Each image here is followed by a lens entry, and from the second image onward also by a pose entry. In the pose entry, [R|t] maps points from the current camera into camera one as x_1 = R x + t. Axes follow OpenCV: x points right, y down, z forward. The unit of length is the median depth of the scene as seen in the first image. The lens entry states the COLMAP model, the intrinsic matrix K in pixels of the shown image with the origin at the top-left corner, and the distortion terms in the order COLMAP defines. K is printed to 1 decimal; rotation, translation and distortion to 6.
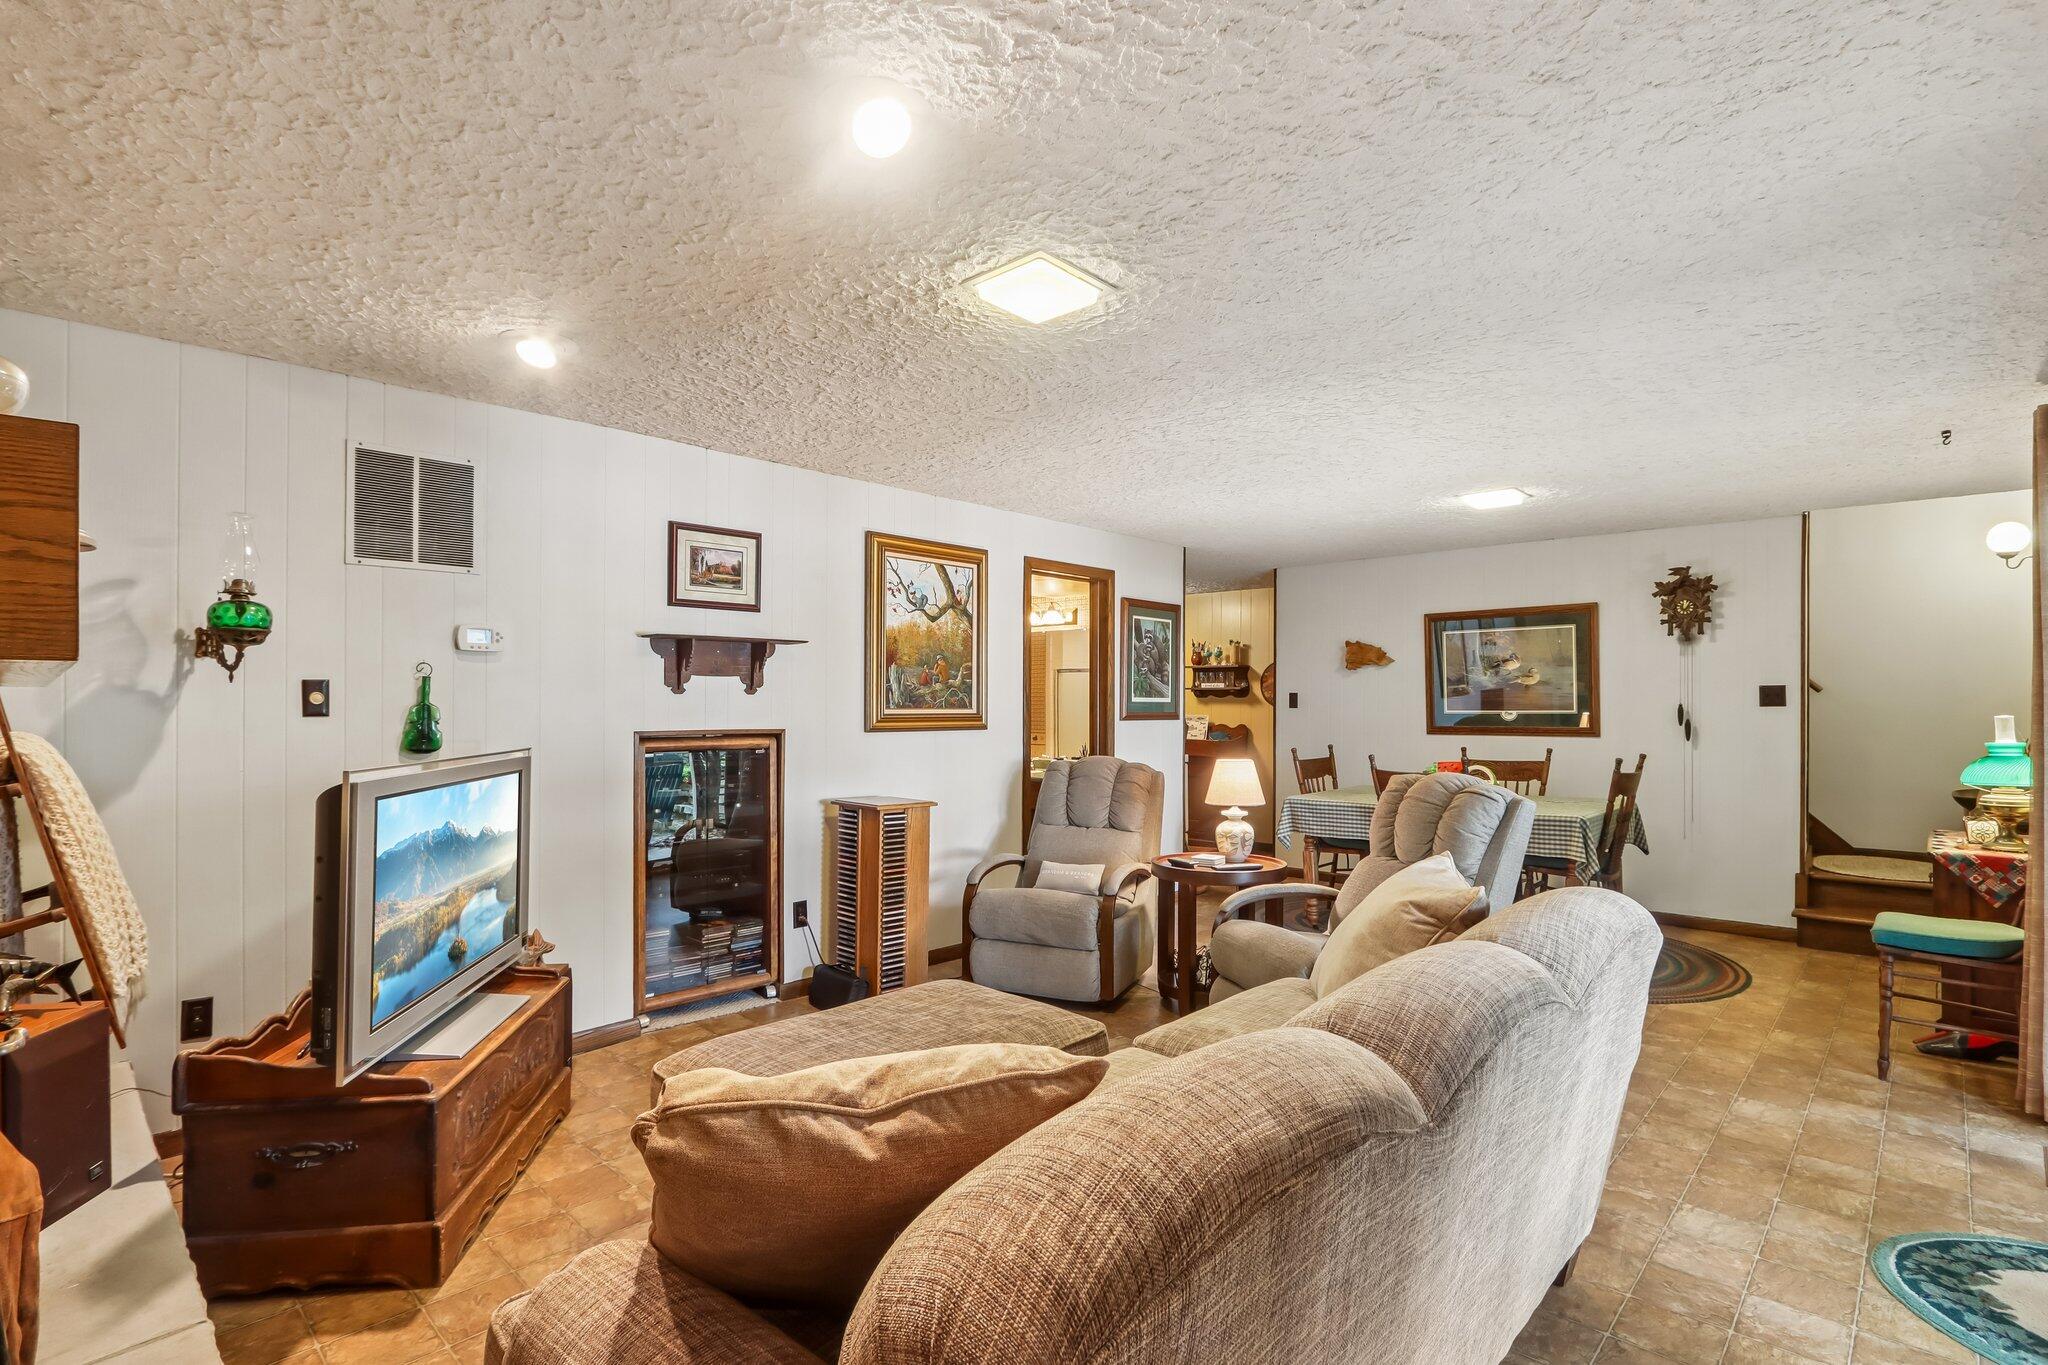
lens RADIAL K [[989.0, 0, 1015.1], [0, 989.0, 690.1], [0, 0, 1]] dist [-0.006957, -0.000143]
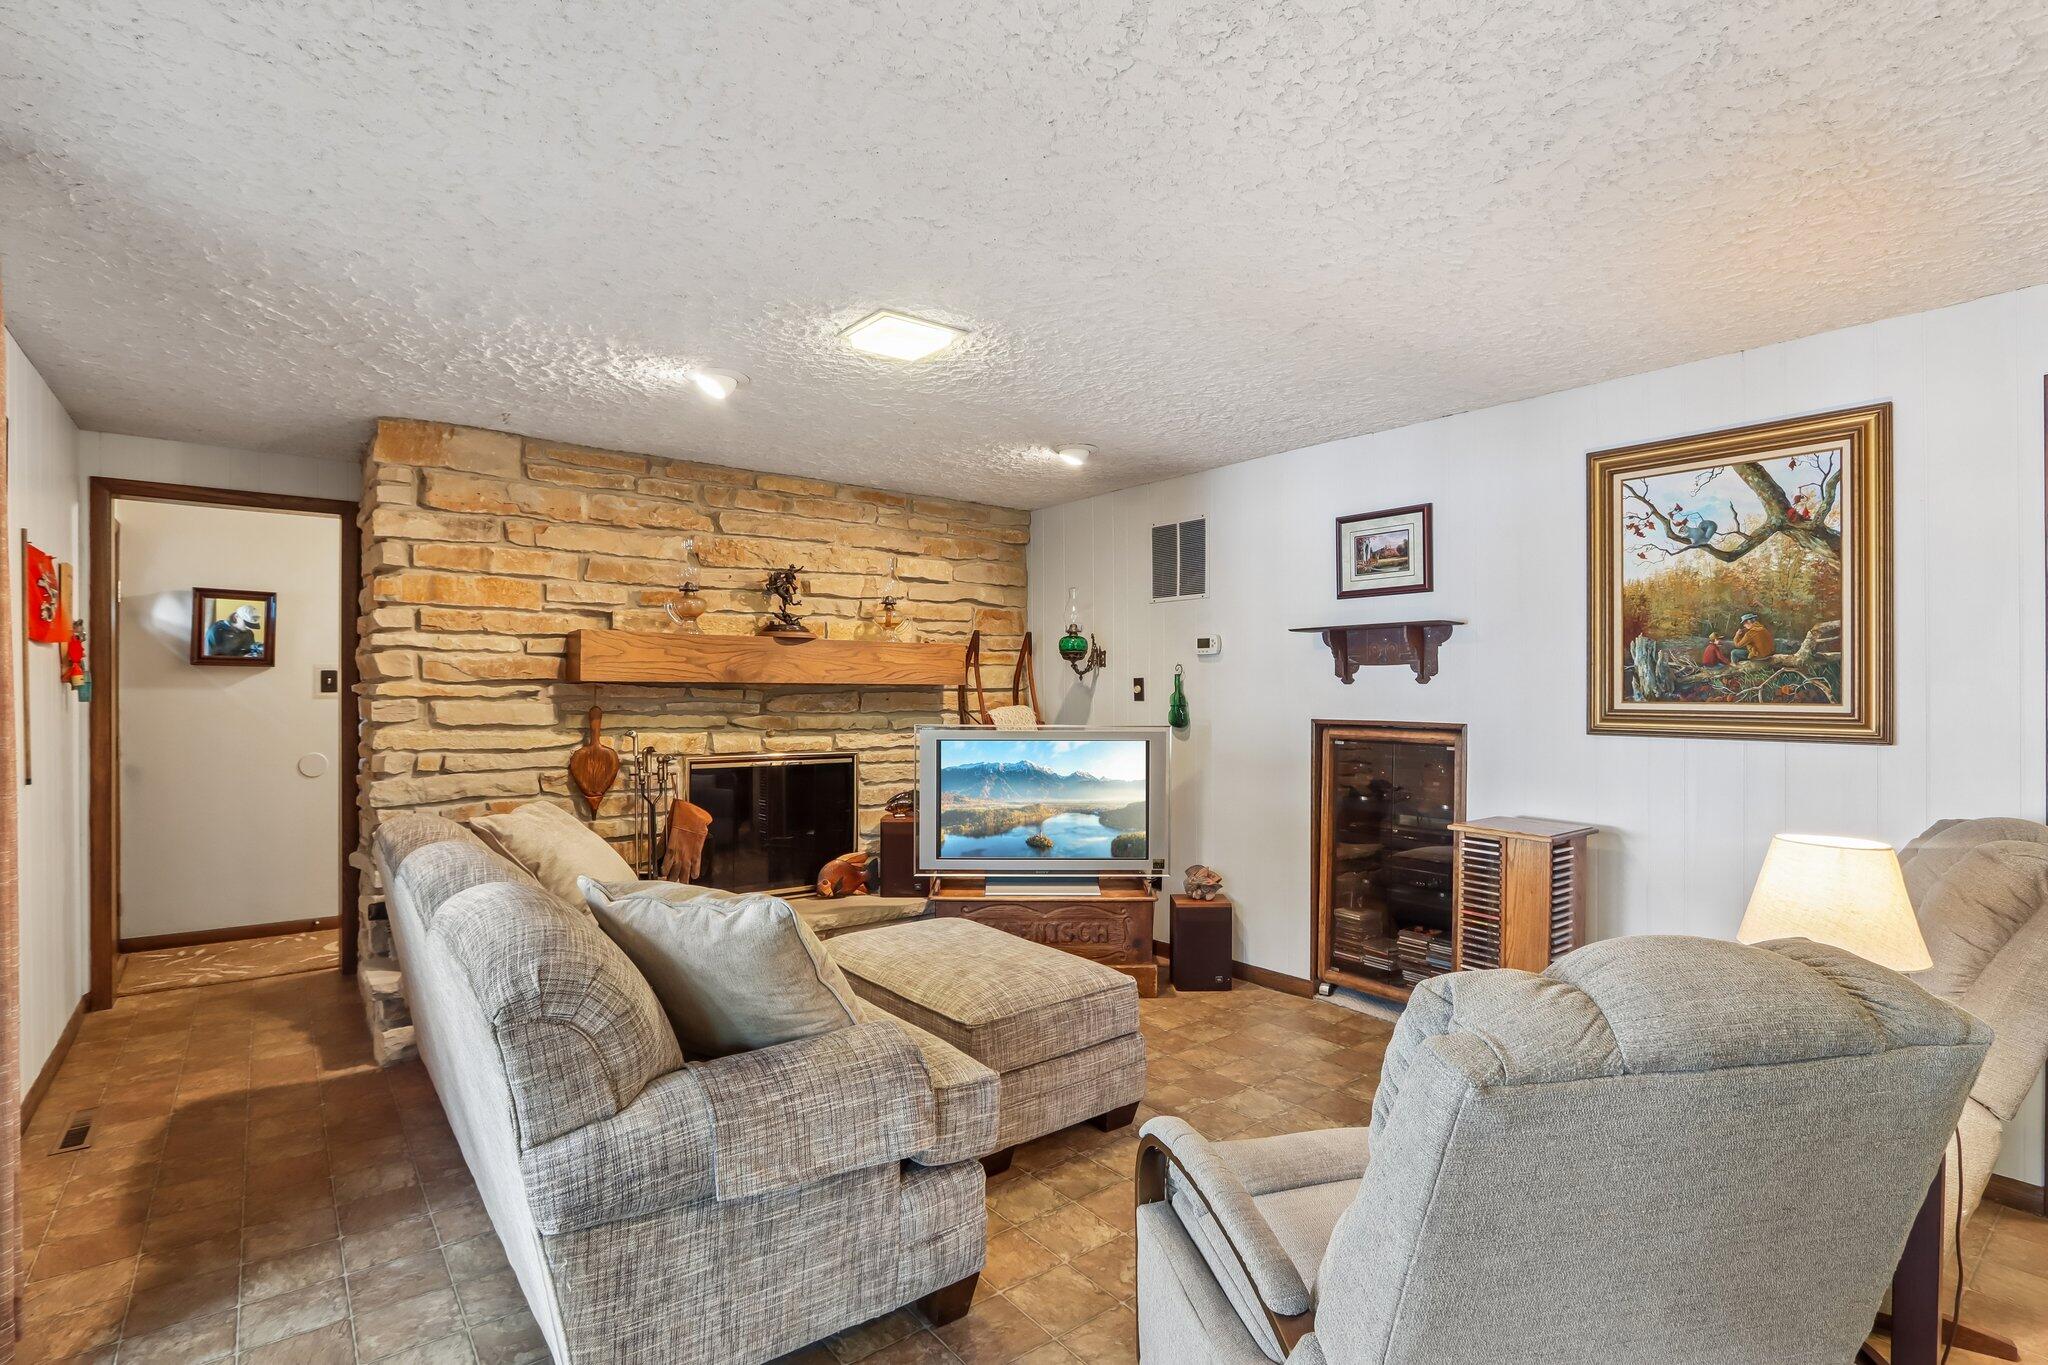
lens RADIAL K [[989.0, 0, 1015.8], [0, 989.0, 688.7], [0, 0, 1]] dist [-0.006957, -0.000143]
pose [[-0.140623, -0.004138, -0.990055, 0.675362], [0.009574, 0.999939, -0.005539, 0.010497], [0.990017, -0.010257, -0.140575, 0.751524]]
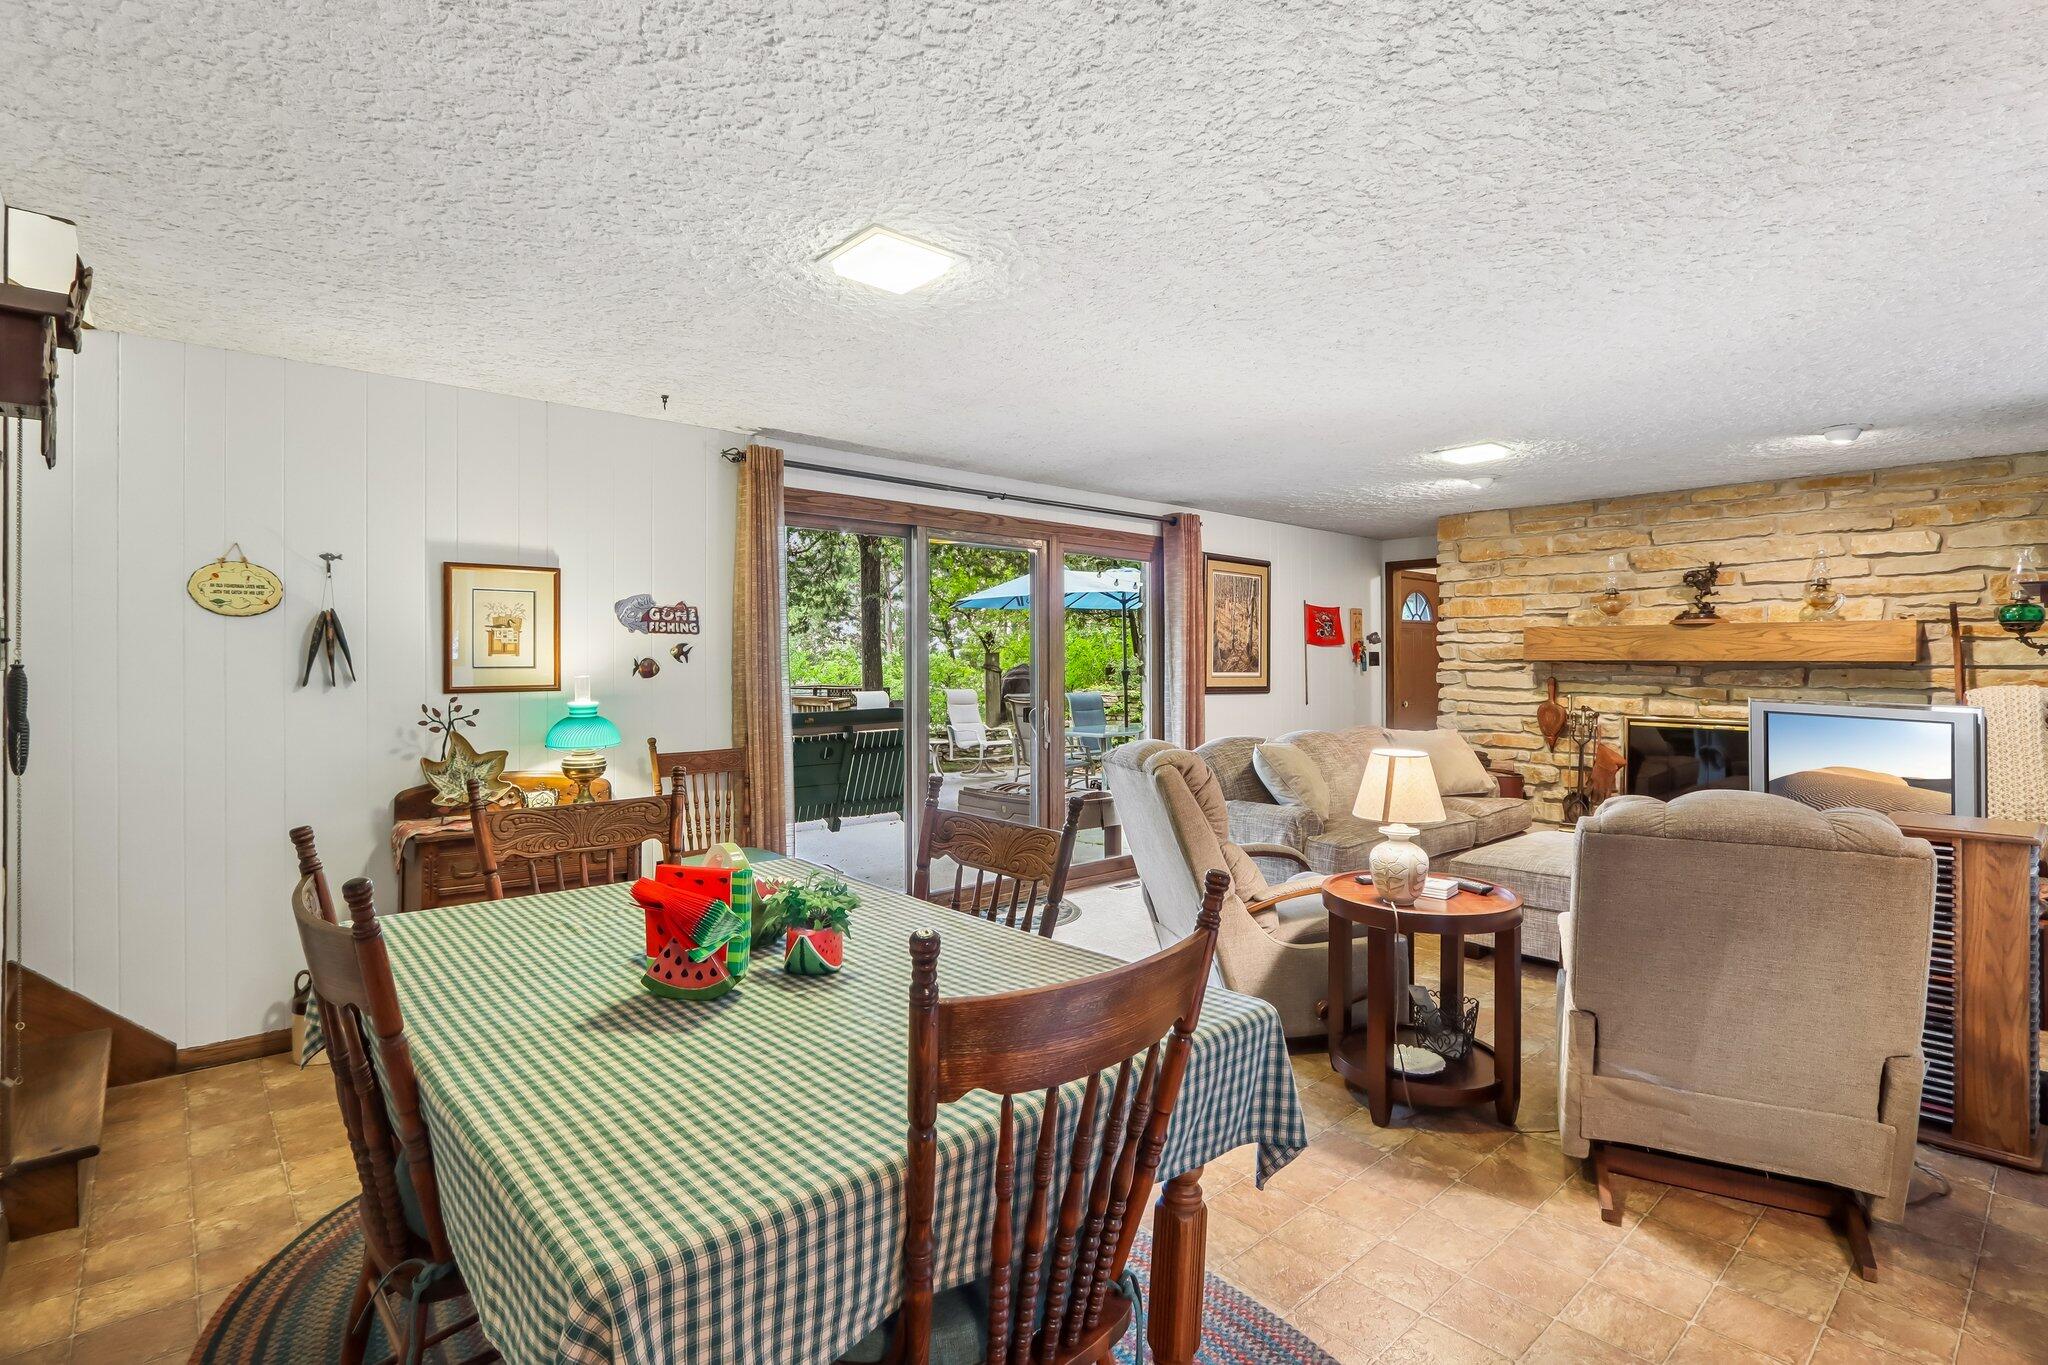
lens RADIAL K [[989.0, 0, 1025.0], [0, 989.0, 674.1], [0, 0, 1]] dist [-0.006957, -0.000143]
pose [[-0.997354, -0.006463, 0.072411, 0.426952], [-0.006651, 0.999975, -0.002346, 0.023787], [-0.072394, -0.002821, -0.997372, 1.789289]]
